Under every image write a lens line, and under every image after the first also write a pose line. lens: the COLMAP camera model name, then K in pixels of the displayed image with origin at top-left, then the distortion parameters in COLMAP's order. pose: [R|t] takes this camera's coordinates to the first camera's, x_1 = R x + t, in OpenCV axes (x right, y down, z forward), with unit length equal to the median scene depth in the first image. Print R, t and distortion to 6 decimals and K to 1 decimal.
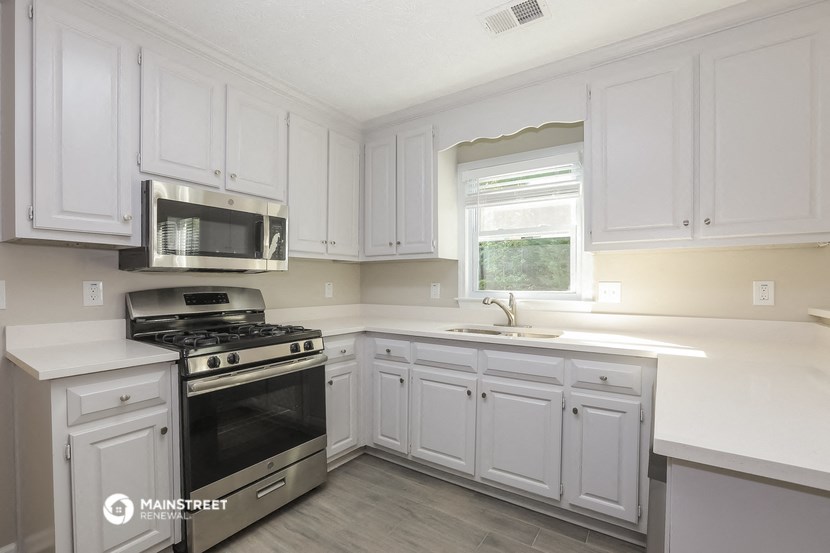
lens RADIAL K [[374.3, 0, 414.3], [0, 374.3, 290.3], [0, 0, 1]] dist [-0.029862, -0.000218]
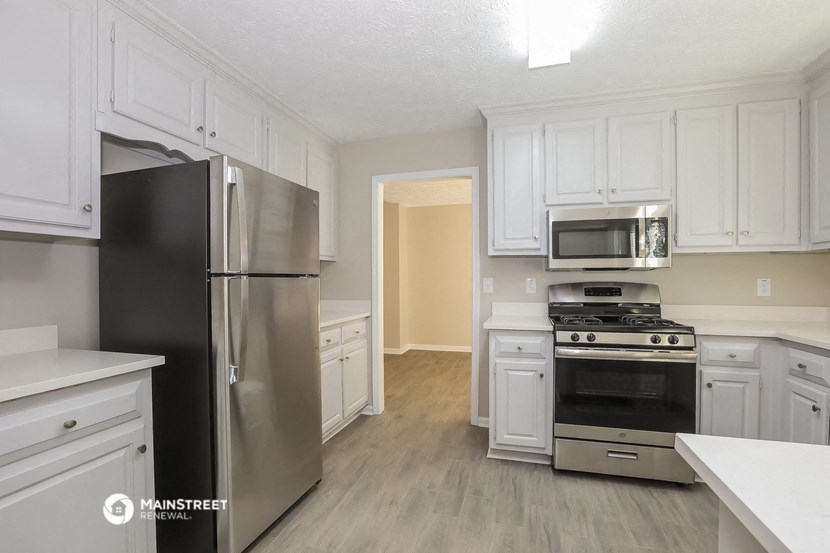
lens RADIAL K [[374.3, 0, 414.3], [0, 374.3, 290.3], [0, 0, 1]] dist [-0.029862, -0.000218]
pose [[0.307617, 0.022341, -0.951248, 0.433072], [-0.017383, 0.999689, 0.017858, 0.006576], [0.951351, 0.011042, 0.307910, 0.011757]]
